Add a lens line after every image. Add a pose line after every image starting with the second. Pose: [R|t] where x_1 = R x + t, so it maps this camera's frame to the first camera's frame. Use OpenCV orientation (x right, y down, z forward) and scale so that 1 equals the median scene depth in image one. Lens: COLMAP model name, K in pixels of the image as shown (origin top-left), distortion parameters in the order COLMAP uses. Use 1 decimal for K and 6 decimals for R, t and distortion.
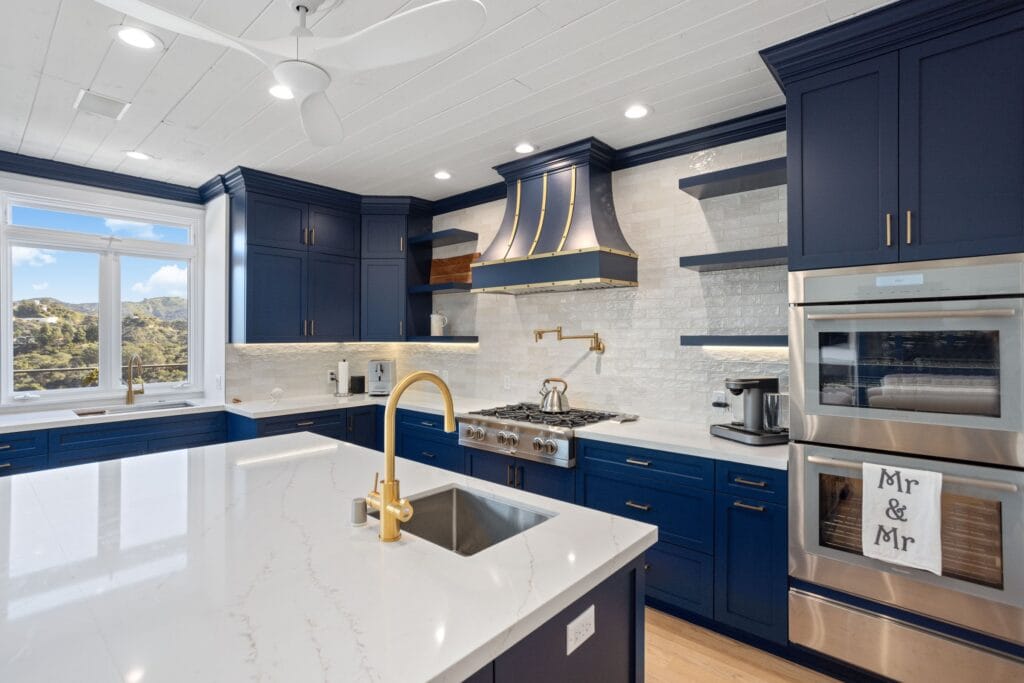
lens RADIAL K [[497.8, 0, 493.7], [0, 497.8, 330.1], [0, 0, 1]] dist [-0.013148, 0.000549]
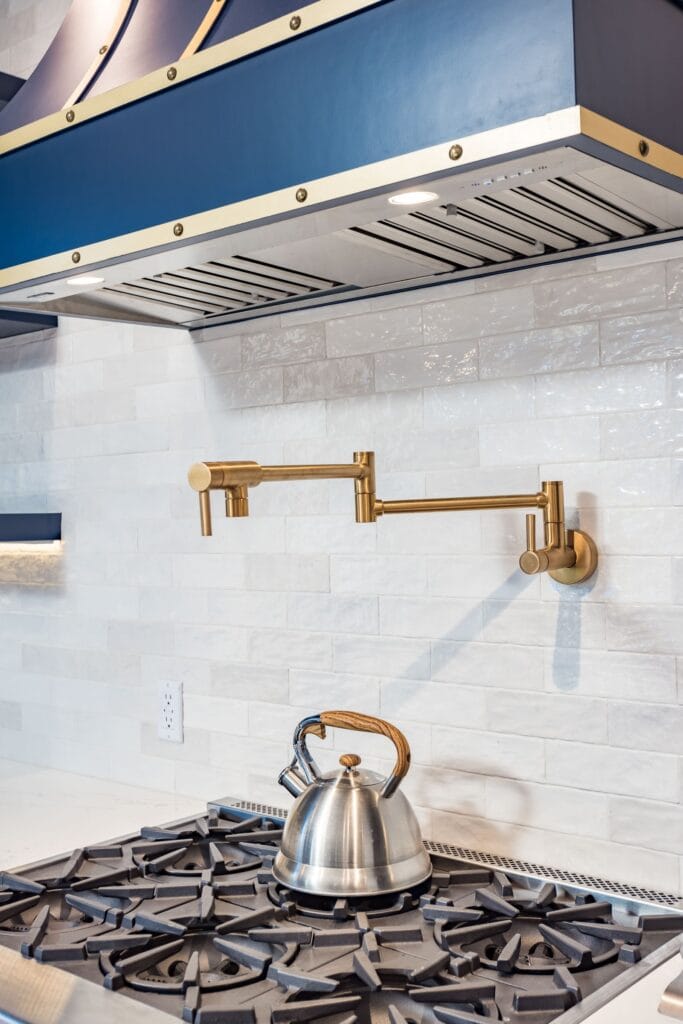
lens RADIAL K [[1125.2, 0, 341.5], [0, 1125.2, 512.0], [0, 0, 1]] dist [0.021733, 0.036651]
pose [[0.999213, -0.021230, 0.033514, 0.103050], [0.021079, 0.999766, 0.004841, 0.013588], [-0.033609, -0.004131, 0.999427, 0.534208]]
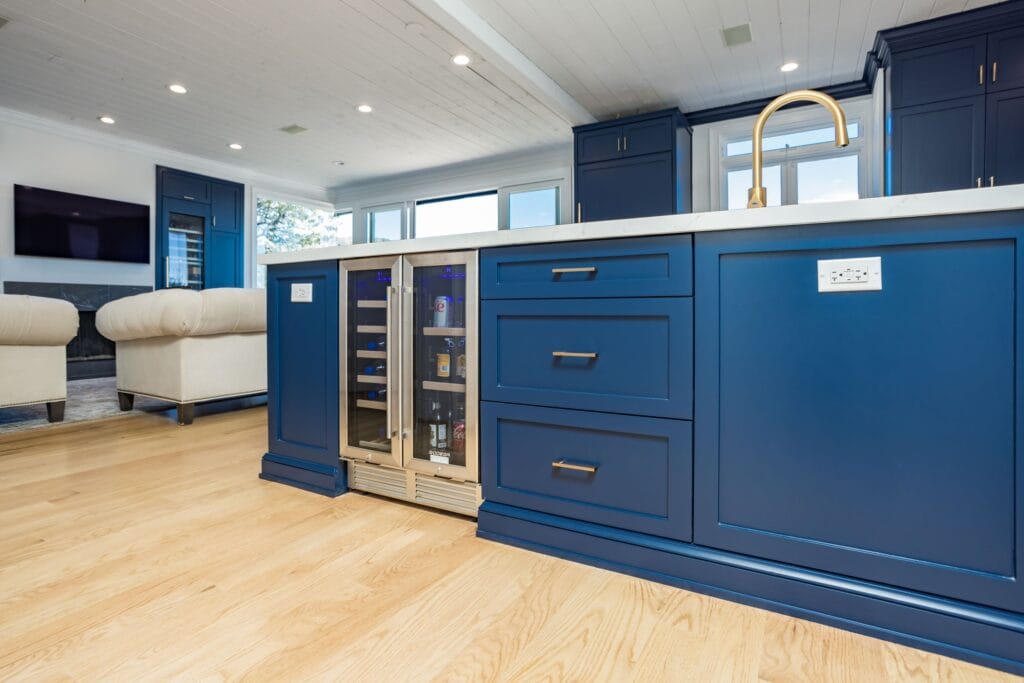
lens RADIAL K [[527.9, 0, 506.5], [0, 527.9, 315.9], [0, 0, 1]] dist [-0.001200, -0.000264]
pose [[0.229044, -0.003089, -0.973411, 0.318891], [0.006664, 0.999977, -0.001606, 0.223150], [0.973393, -0.006119, 0.229060, 0.057746]]
